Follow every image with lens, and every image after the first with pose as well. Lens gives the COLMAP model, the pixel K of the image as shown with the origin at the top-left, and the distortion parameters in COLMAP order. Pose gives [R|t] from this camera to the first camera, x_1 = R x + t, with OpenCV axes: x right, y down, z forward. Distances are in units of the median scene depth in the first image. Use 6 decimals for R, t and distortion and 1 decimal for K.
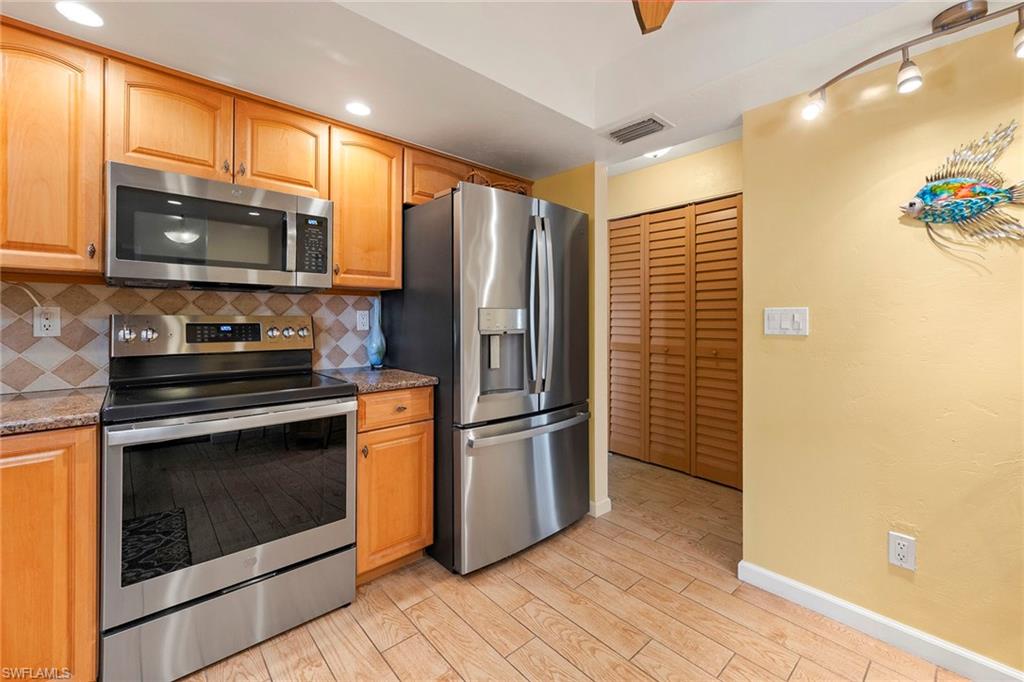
lens RADIAL K [[421.6, 0, 506.8], [0, 421.6, 318.2], [0, 0, 1]] dist [0.001862, 0.000404]
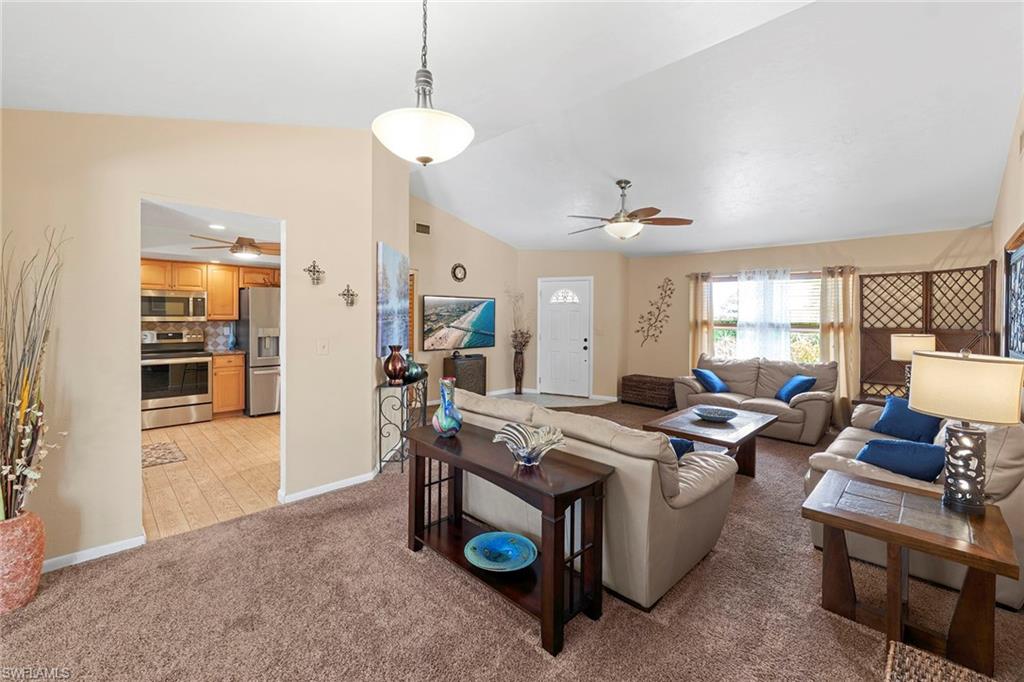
lens RADIAL K [[423.1, 0, 512.2], [0, 423.1, 323.2], [0, 0, 1]] dist [-0.006784, -0.000031]
pose [[0.998576, 0.002077, 0.053306, 1.772509], [-0.002904, 0.999876, 0.015459, -0.123182], [-0.053267, -0.015592, 0.998459, -2.343923]]
